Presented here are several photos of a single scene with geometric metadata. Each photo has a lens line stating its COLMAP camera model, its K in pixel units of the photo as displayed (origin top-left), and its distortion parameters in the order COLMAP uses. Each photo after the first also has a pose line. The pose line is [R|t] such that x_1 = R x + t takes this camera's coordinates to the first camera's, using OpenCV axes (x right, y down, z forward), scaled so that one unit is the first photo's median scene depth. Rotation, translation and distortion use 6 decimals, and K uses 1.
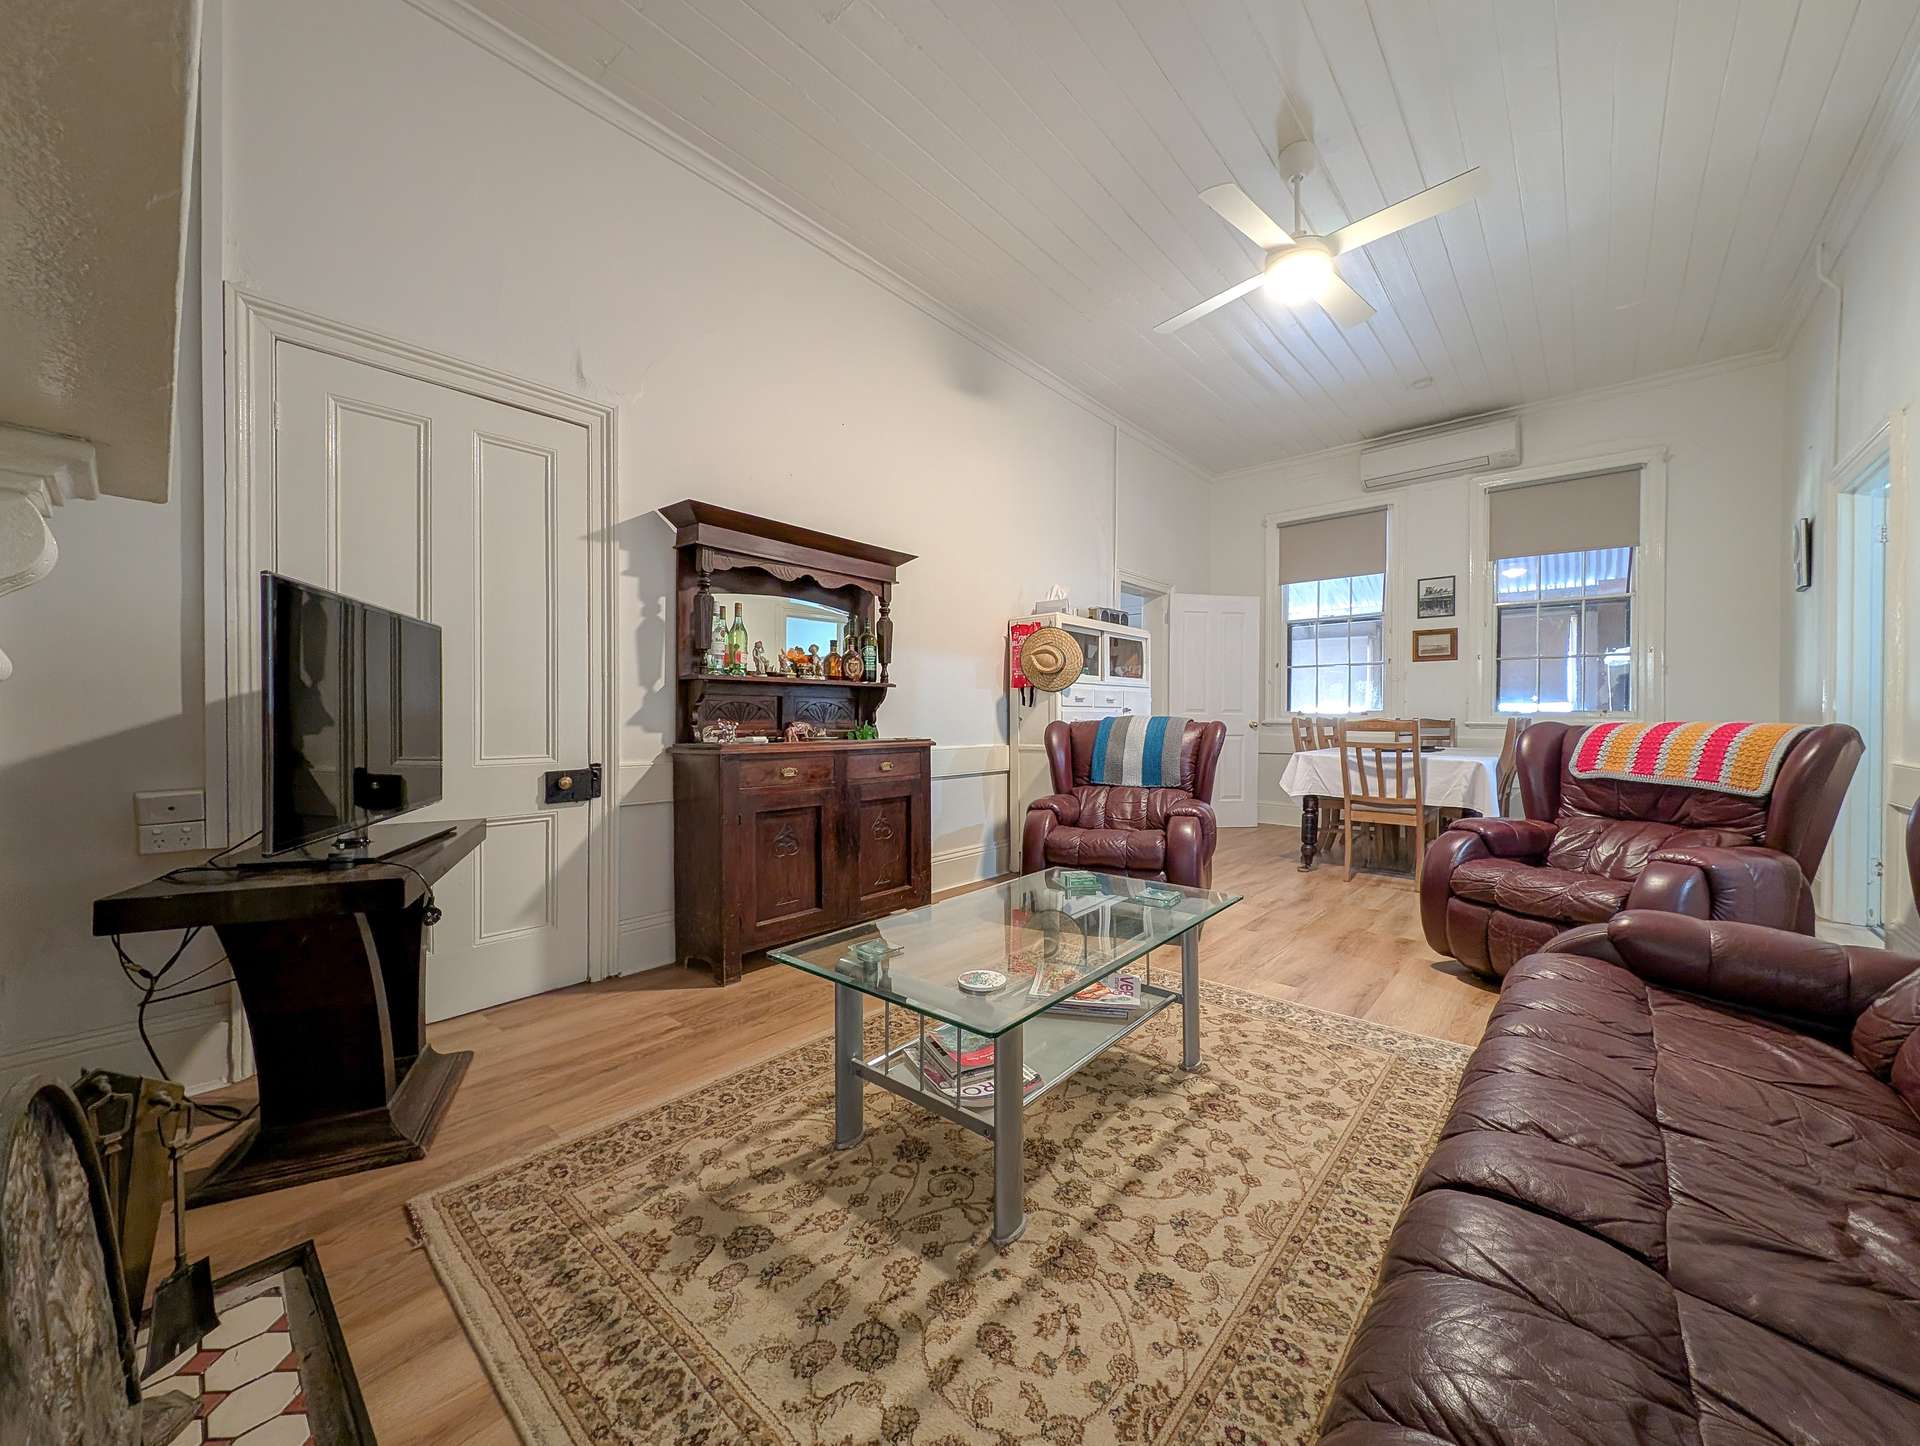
lens RADIAL K [[712.8, 0, 952.3], [0, 712.8, 720.0], [0, 0, 1]] dist [0.012382, -0.008682]
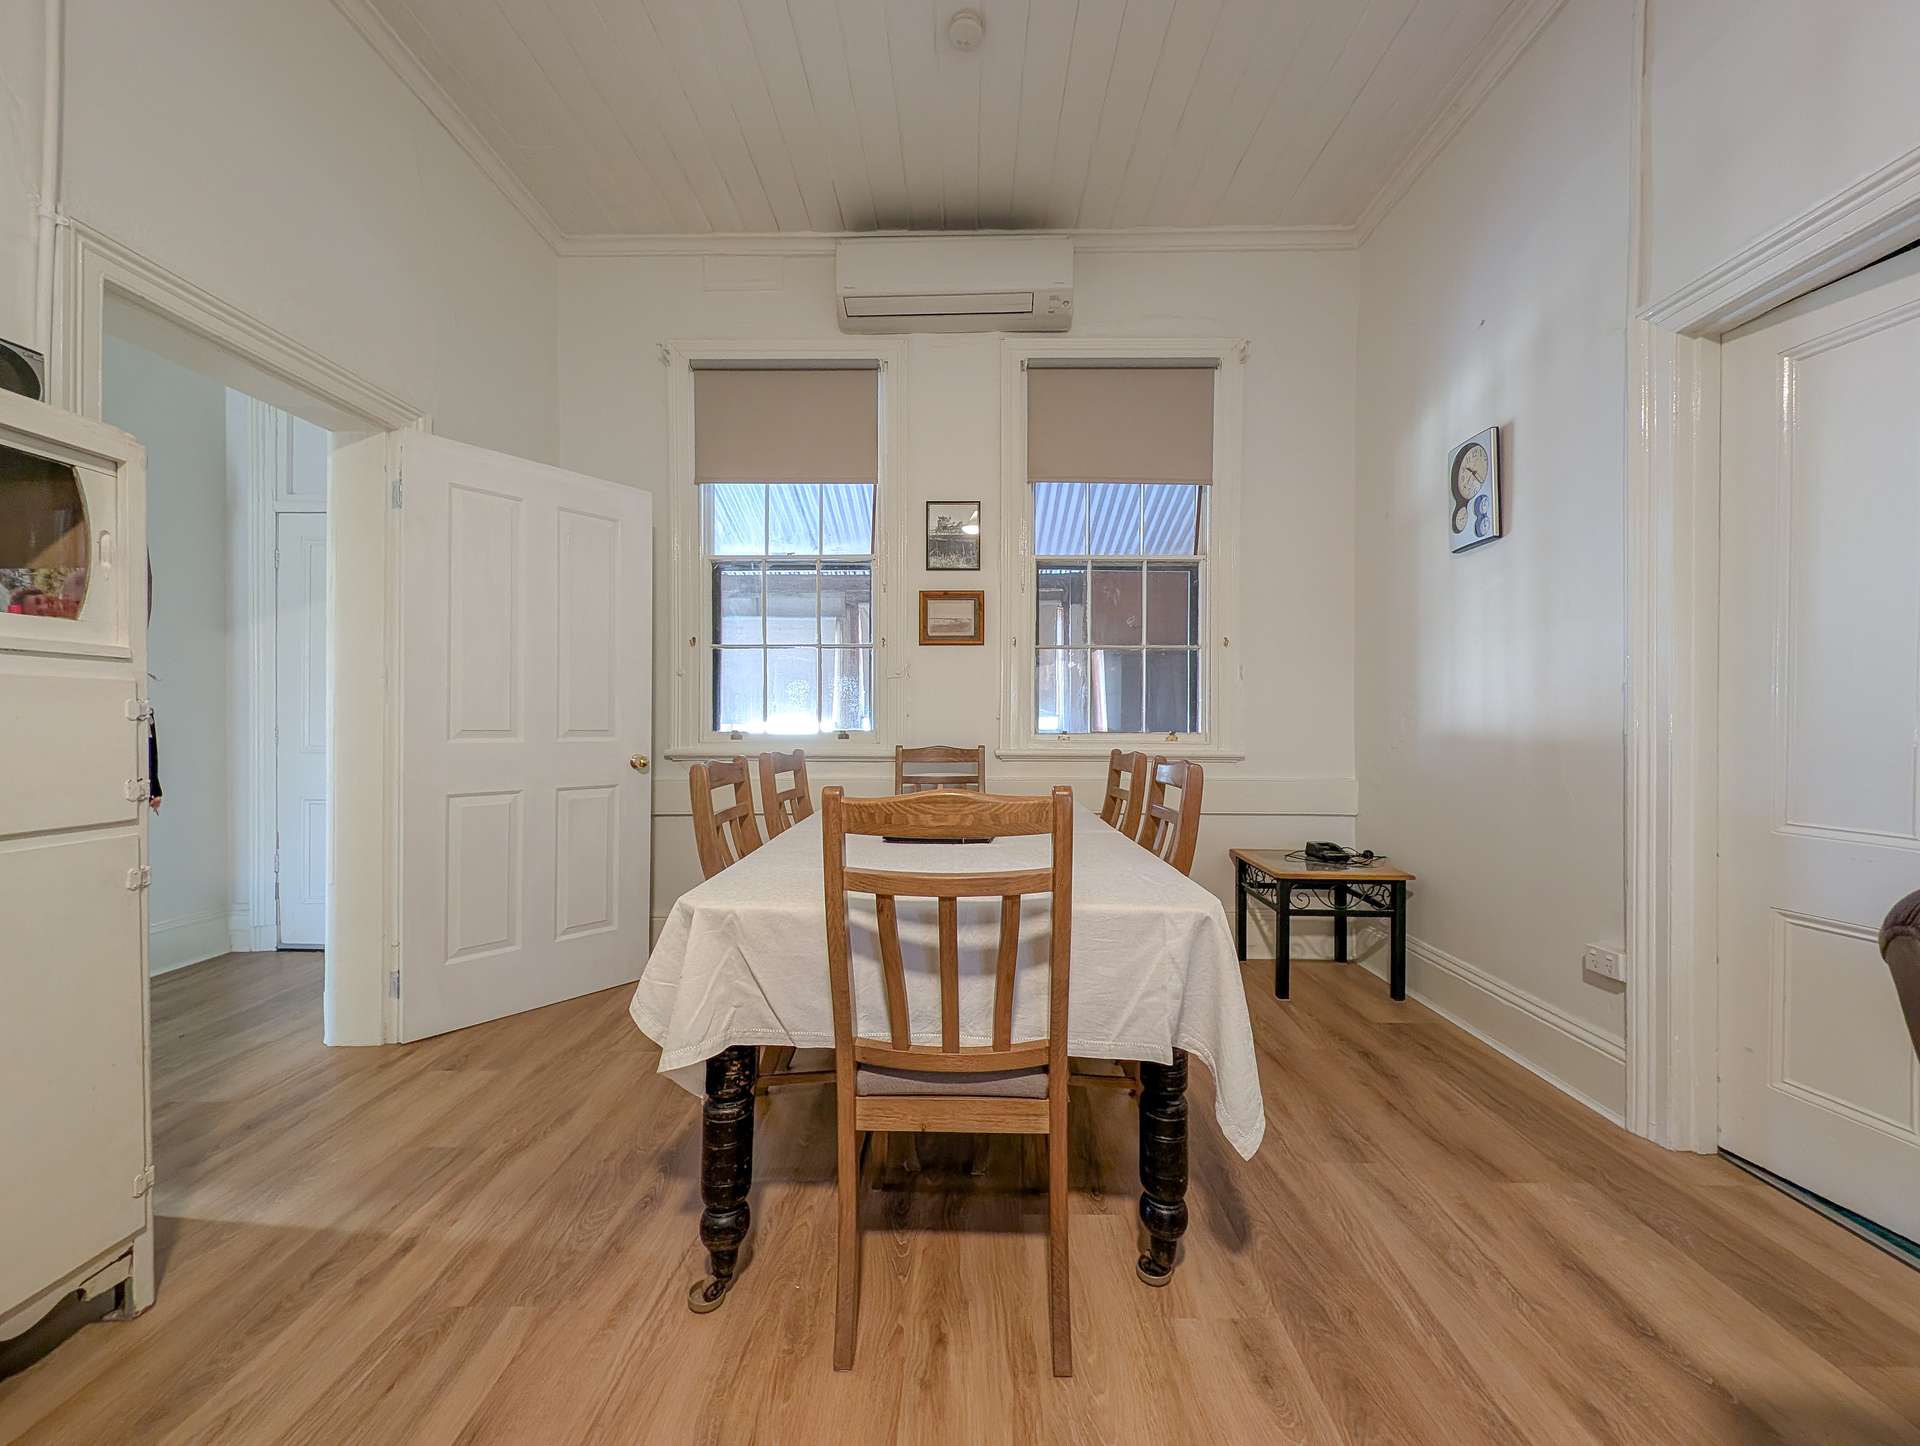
lens RADIAL K [[723.0, 0, 971.6], [0, 723.0, 718.4], [0, 0, 1]] dist [0.014789, -0.009031]
pose [[0.737214, 0.002964, 0.675652, 0.296802], [0.002218, 0.999974, -0.006808, -0.019980], [-0.675655, 0.006517, 0.737189, 0.568503]]
